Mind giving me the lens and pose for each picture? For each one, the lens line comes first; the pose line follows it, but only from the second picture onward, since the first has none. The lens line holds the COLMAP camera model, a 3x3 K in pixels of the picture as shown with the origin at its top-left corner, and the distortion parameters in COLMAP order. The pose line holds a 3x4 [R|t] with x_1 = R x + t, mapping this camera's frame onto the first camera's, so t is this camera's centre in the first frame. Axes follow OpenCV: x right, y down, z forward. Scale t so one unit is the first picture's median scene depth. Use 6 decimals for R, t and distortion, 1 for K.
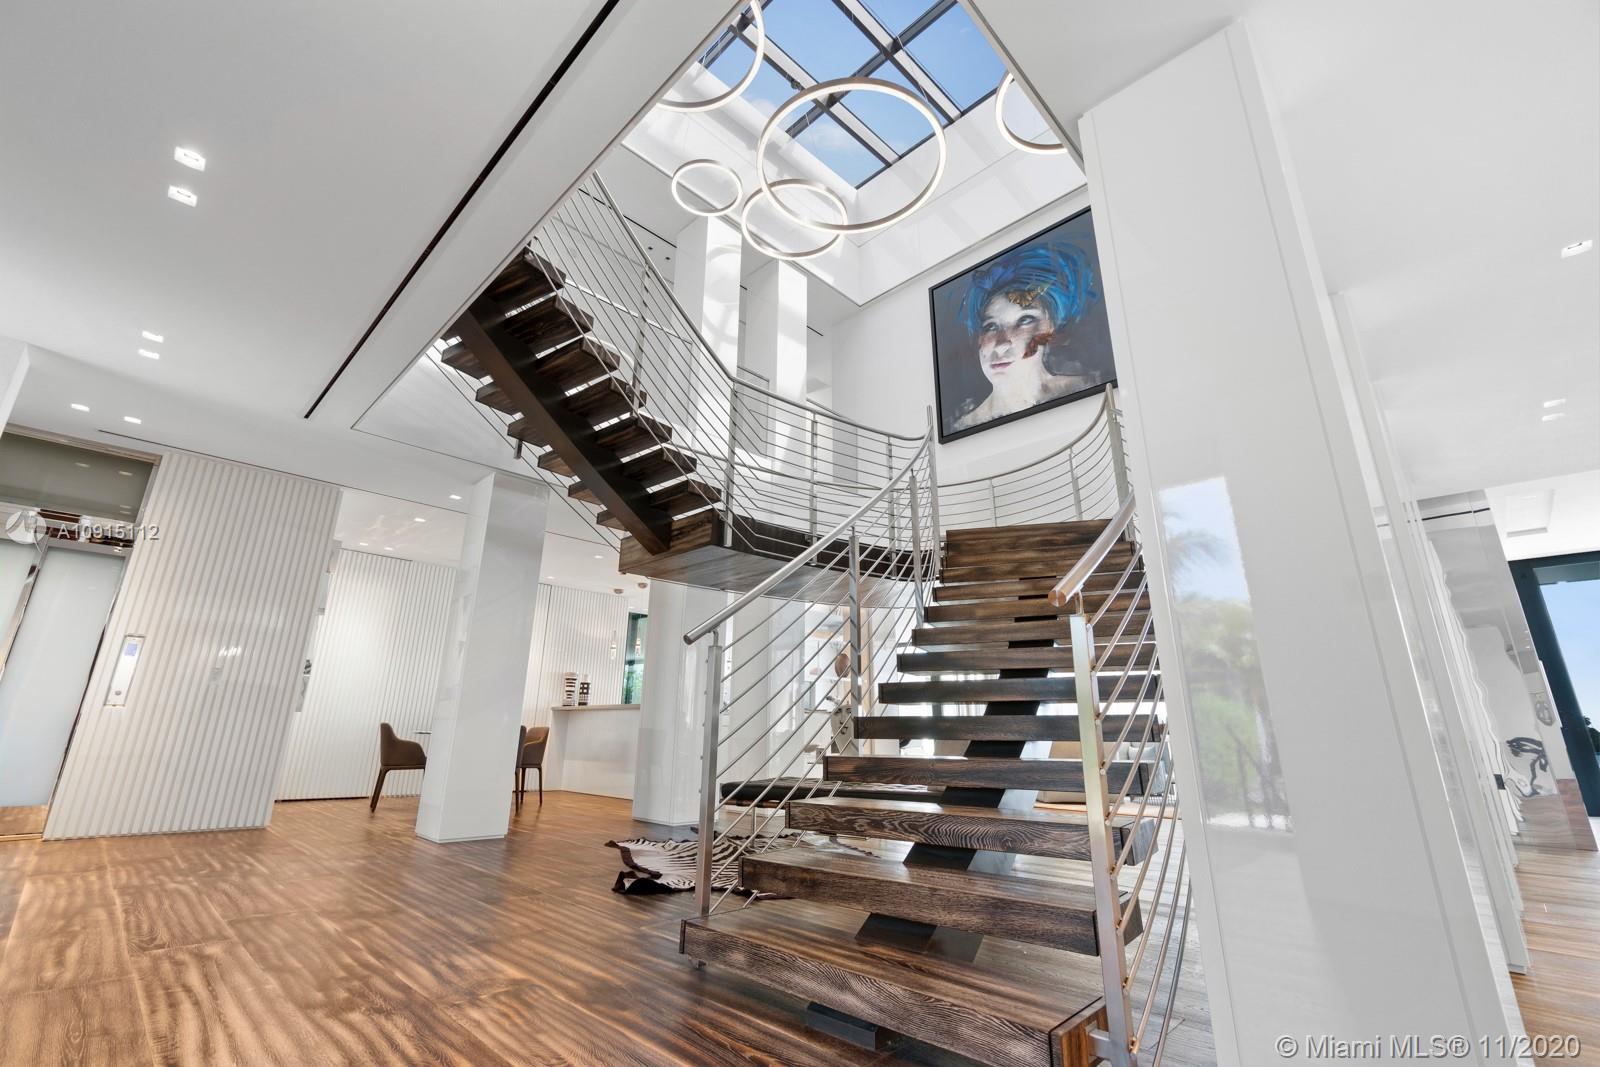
lens RADIAL K [[697.7, 0, 789.6], [0, 697.7, 522.6], [0, 0, 1]] dist [-0.000245, 0.000042]
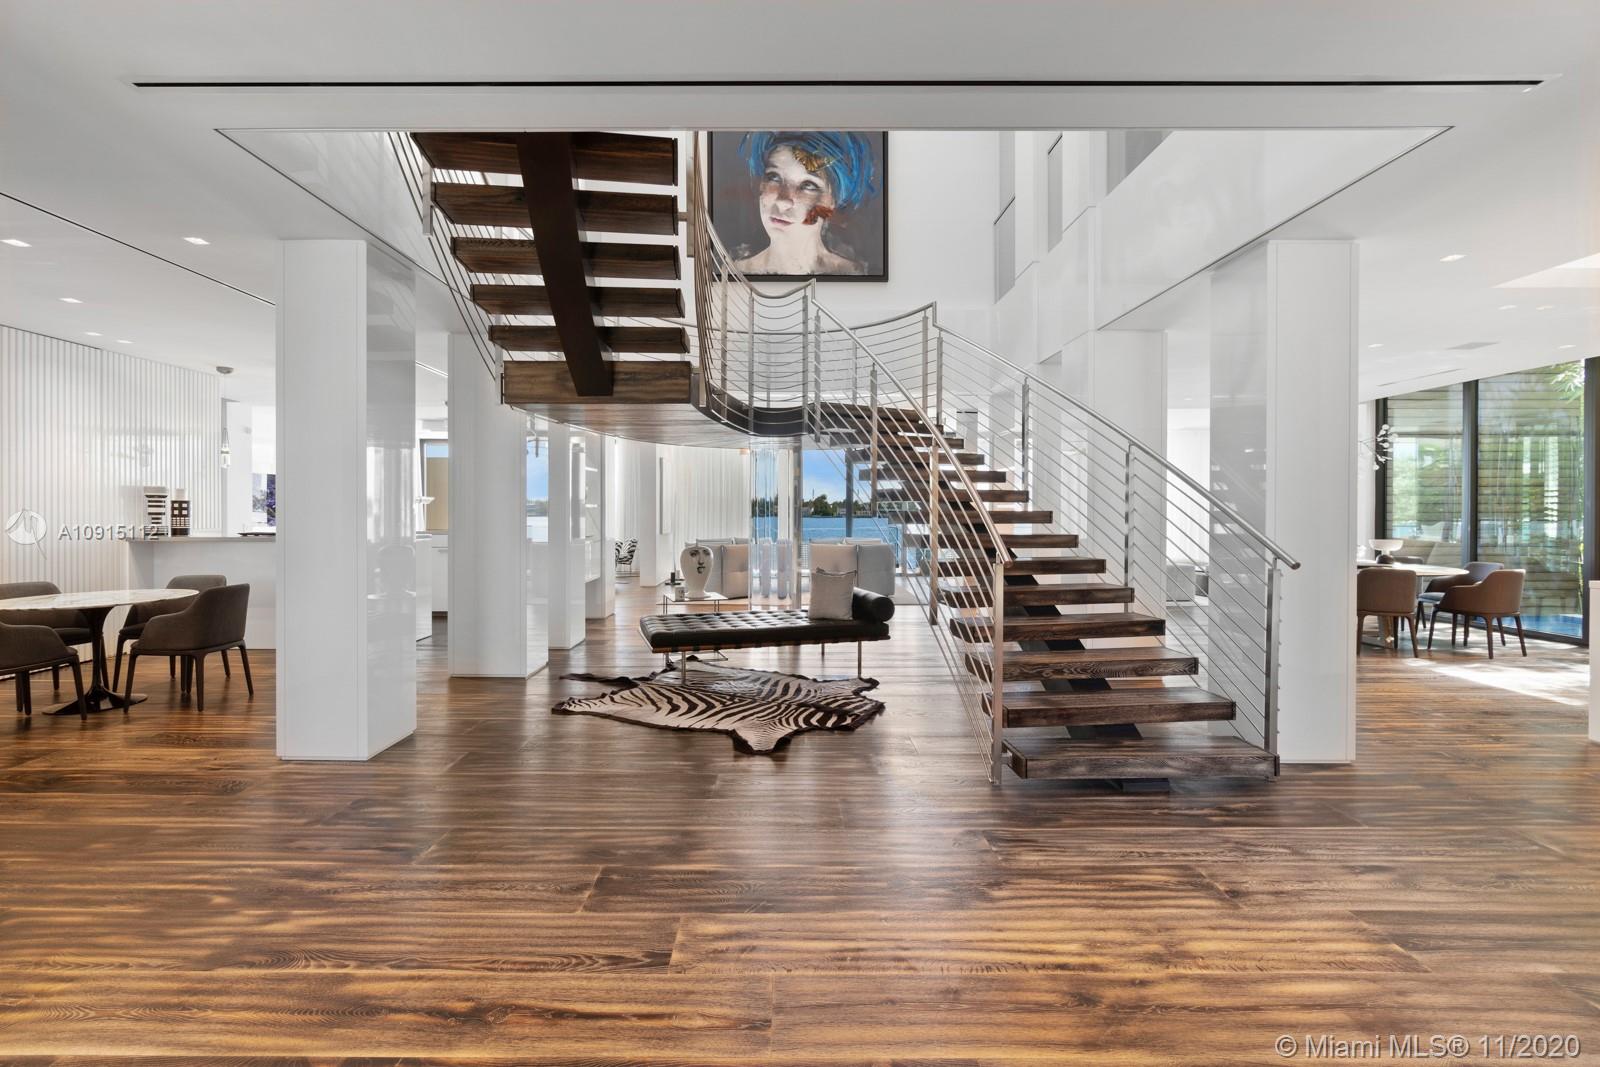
lens RADIAL K [[697.7, 0, 789.6], [0, 697.7, 522.6], [0, 0, 1]] dist [-0.000245, 0.000042]
pose [[0.699731, -0.023615, 0.714016, -0.455643], [-0.203354, 0.951525, 0.230756, -0.039647], [-0.684853, -0.306665, 0.661009, 0.156869]]
